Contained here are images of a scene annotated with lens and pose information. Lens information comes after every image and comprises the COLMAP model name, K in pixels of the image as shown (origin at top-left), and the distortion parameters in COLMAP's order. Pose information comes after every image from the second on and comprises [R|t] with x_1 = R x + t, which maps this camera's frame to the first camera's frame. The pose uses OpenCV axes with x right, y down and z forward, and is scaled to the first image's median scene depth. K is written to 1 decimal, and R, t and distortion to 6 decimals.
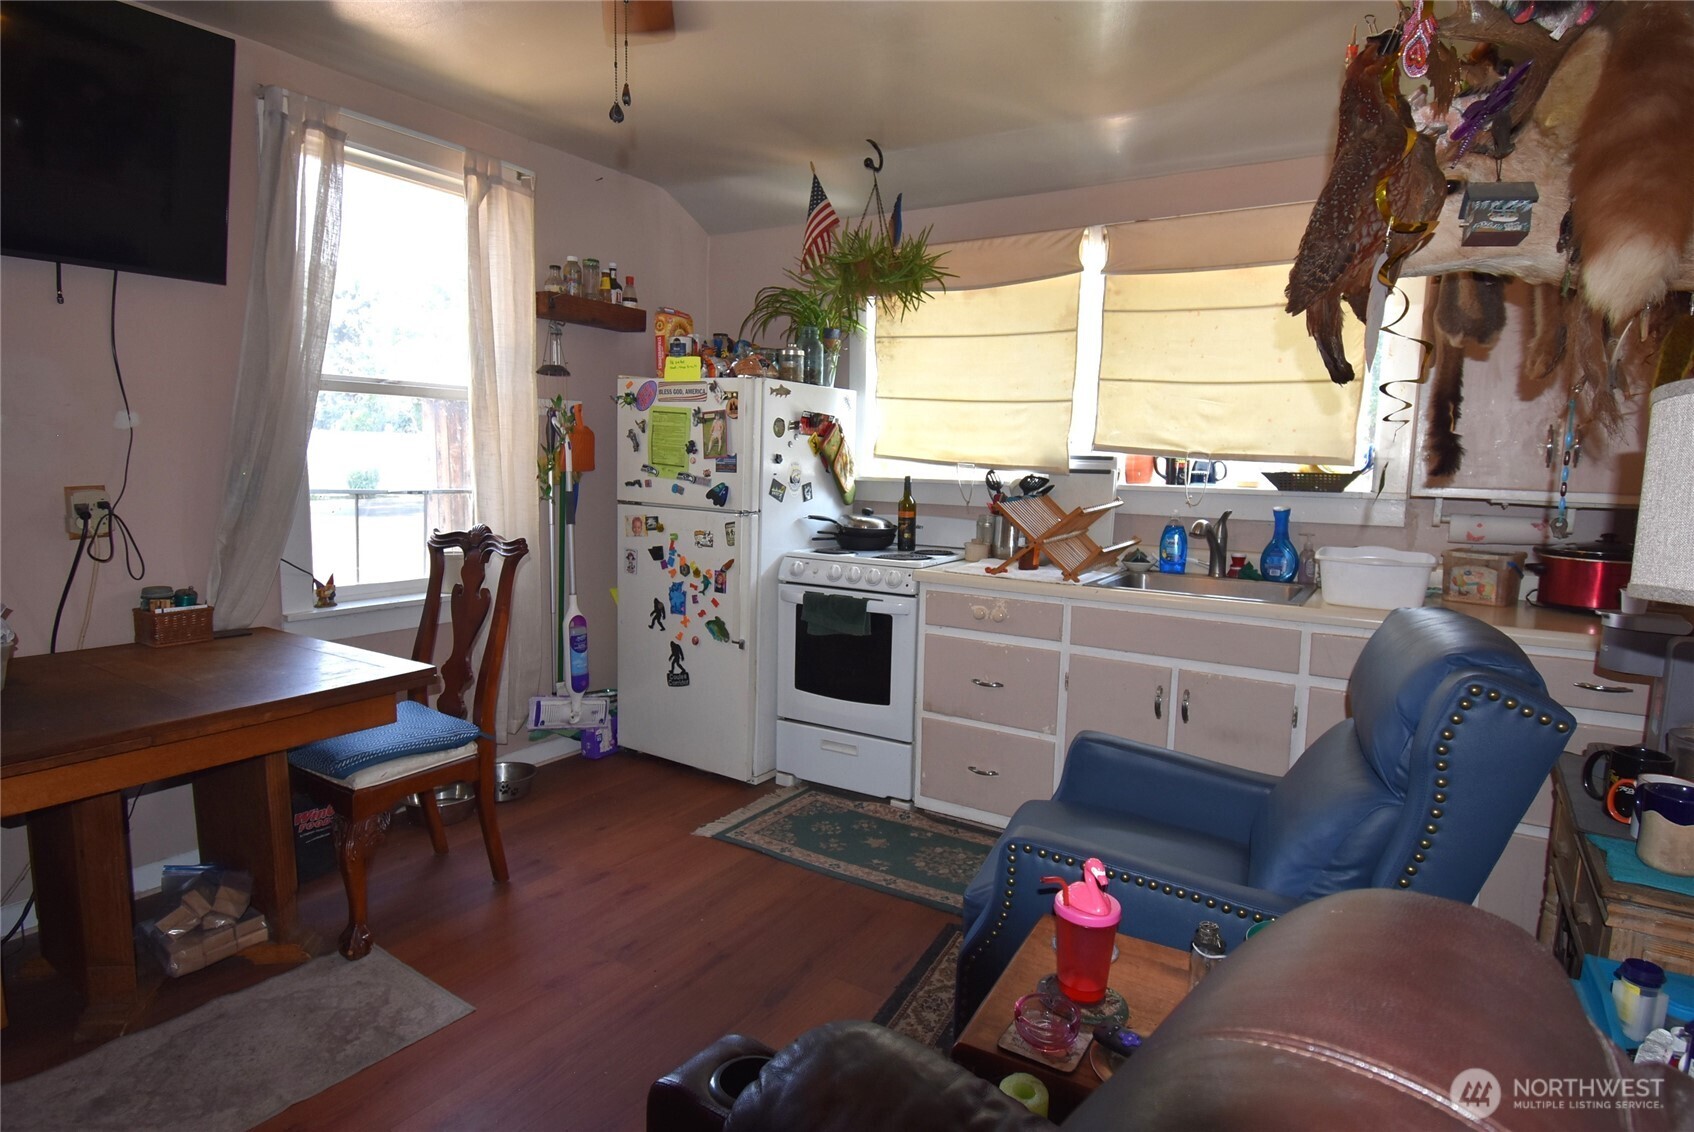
lens RADIAL K [[951.6, 0, 855.2], [0, 951.6, 559.7], [0, 0, 1]] dist [-0.002688, 0.000481]
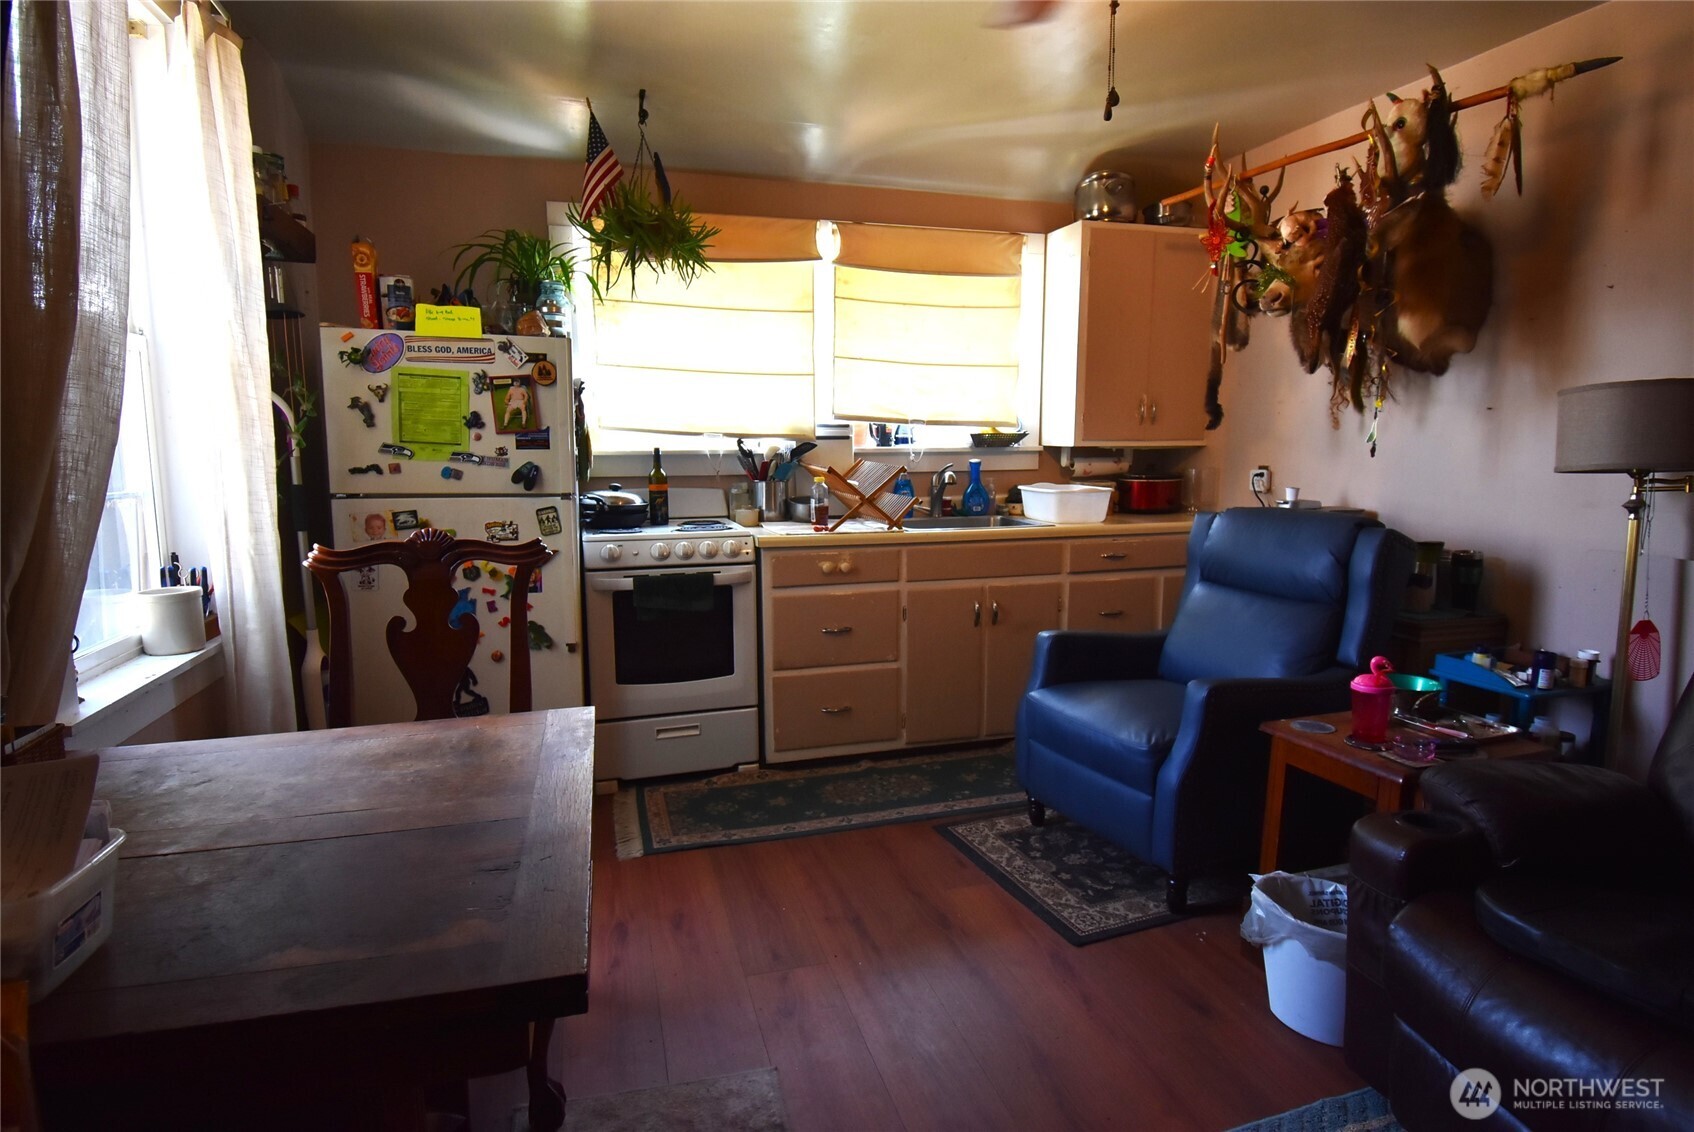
lens RADIAL K [[951.6, 0, 855.0], [0, 951.6, 570.6], [0, 0, 1]] dist [-0.002688, 0.000481]
pose [[0.634500, -0.129751, 0.761954, -0.612384], [0.101616, 0.991256, 0.084181, -0.027157], [-0.766214, 0.024014, 0.642137, 0.240540]]
